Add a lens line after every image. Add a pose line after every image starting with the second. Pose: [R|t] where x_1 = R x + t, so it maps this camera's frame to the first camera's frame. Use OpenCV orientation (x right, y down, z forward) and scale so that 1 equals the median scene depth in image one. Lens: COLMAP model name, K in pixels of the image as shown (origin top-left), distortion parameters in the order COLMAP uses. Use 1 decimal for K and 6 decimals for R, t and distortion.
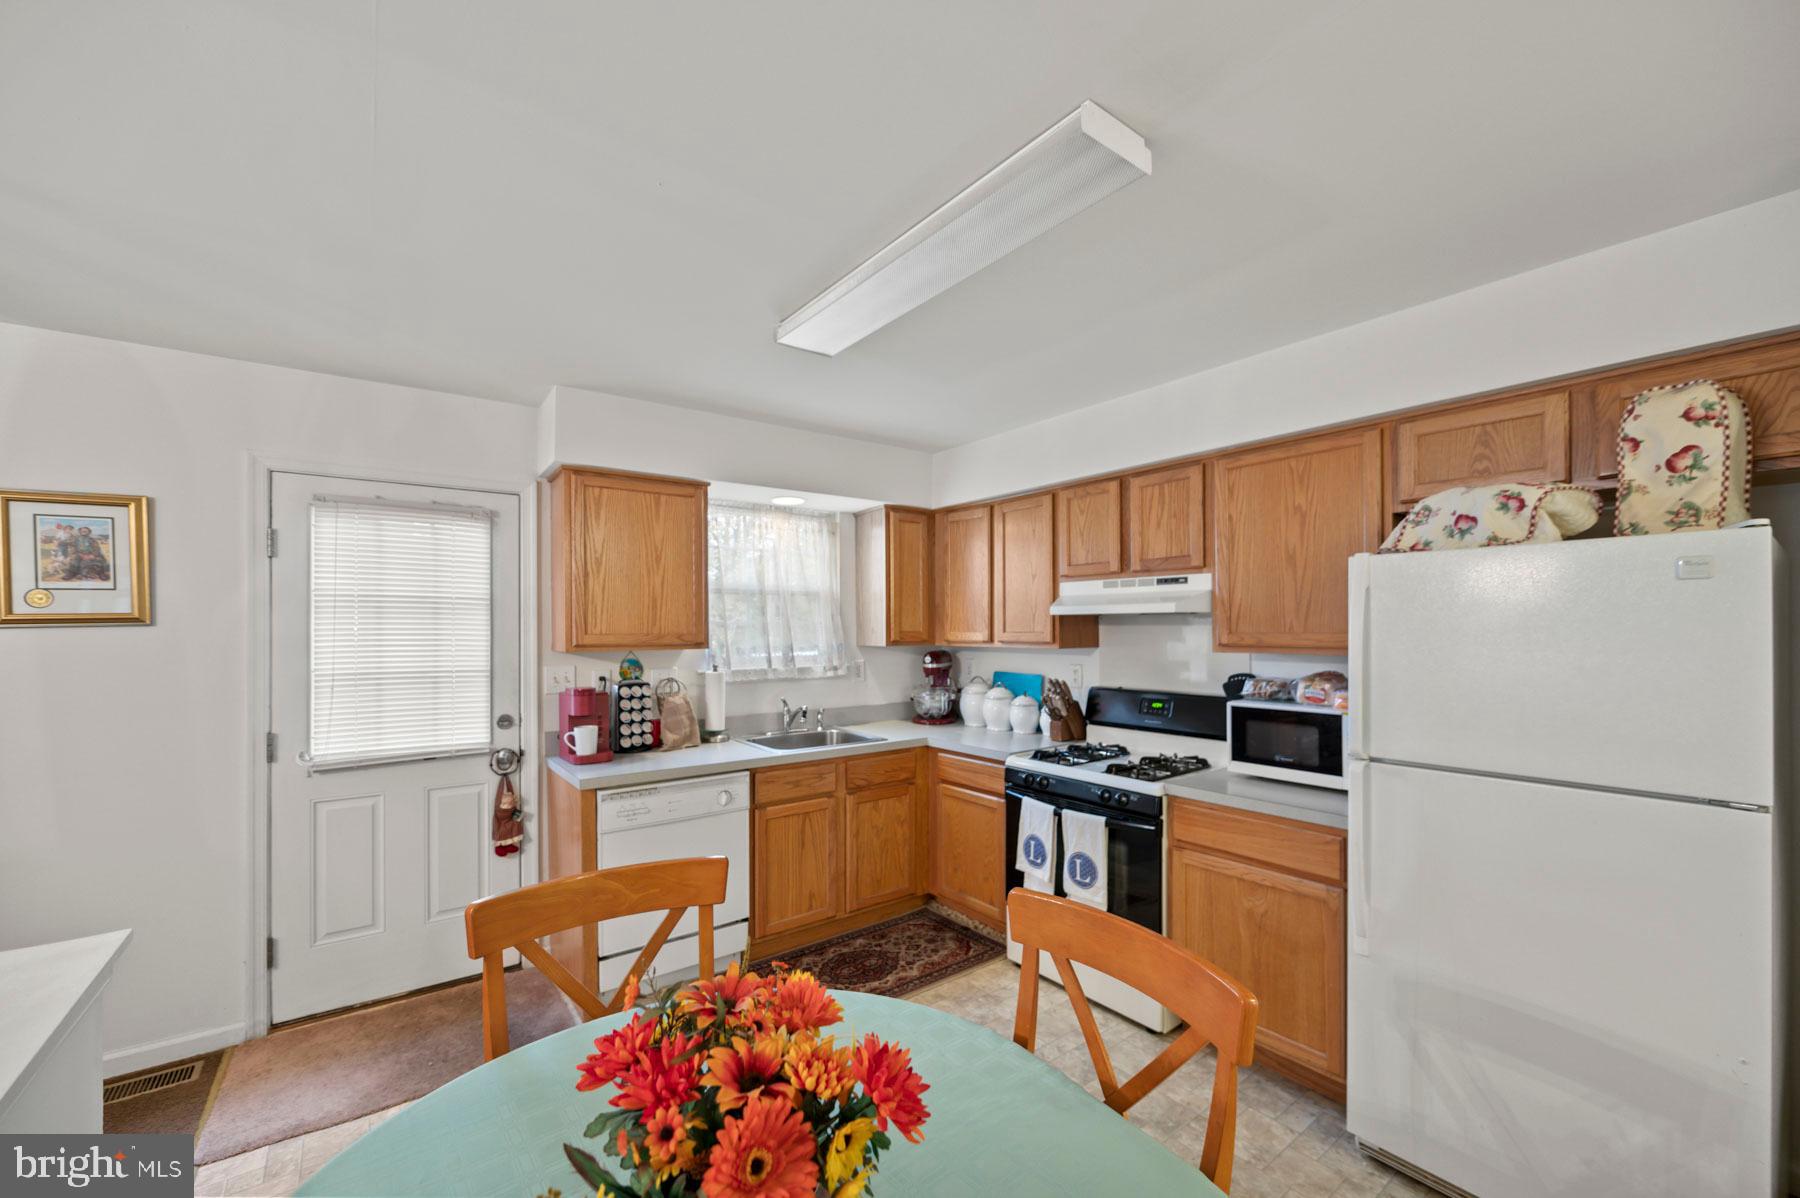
lens RADIAL K [[729.9, 0, 949.7], [0, 729.9, 615.7], [0, 0, 1]] dist [-0.002709, -0.001121]
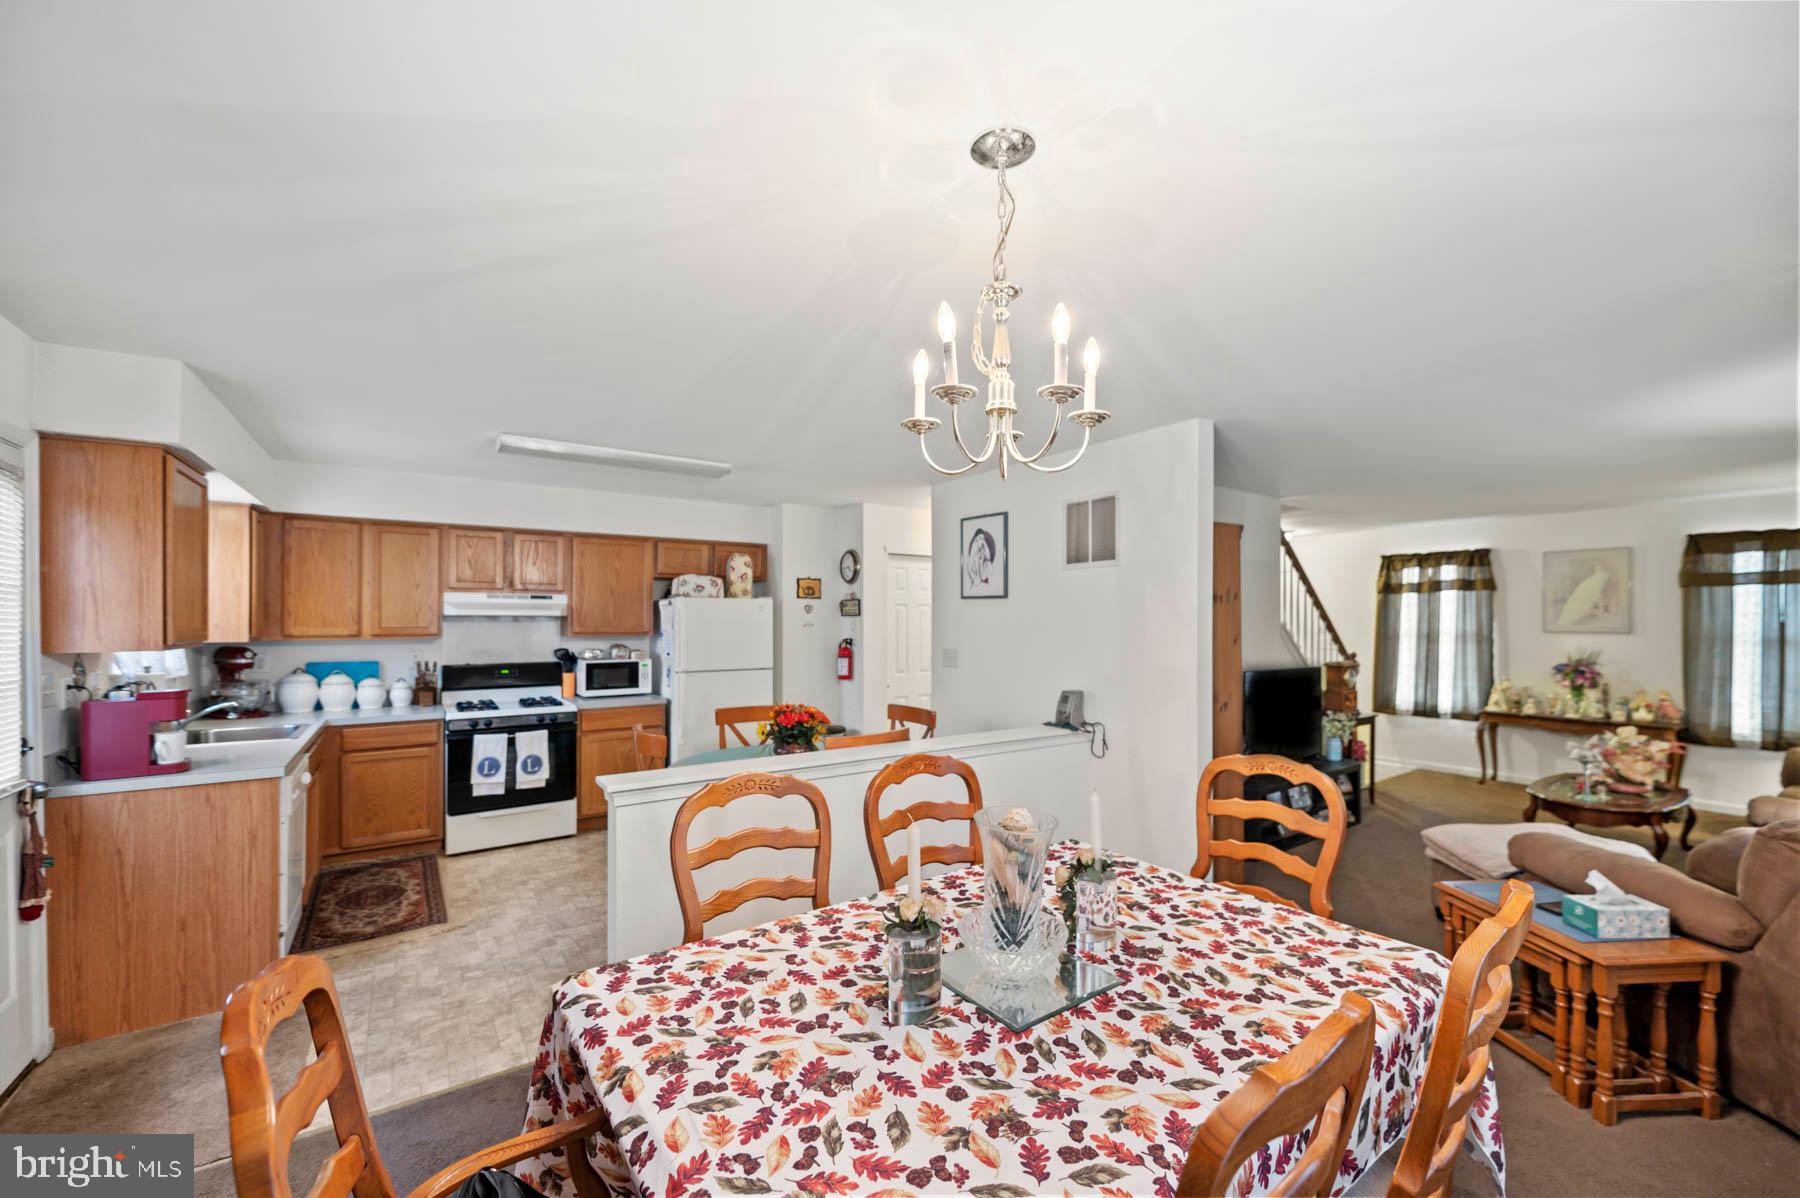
lens RADIAL K [[729.9, 0, 898.3], [0, 729.9, 615.8], [0, 0, 1]] dist [-0.002709, -0.001121]
pose [[0.046025, 0.009932, 0.998891, -1.481087], [-0.021550, 0.999728, -0.008947, -0.006356], [-0.998708, -0.021114, 0.046226, 0.059617]]
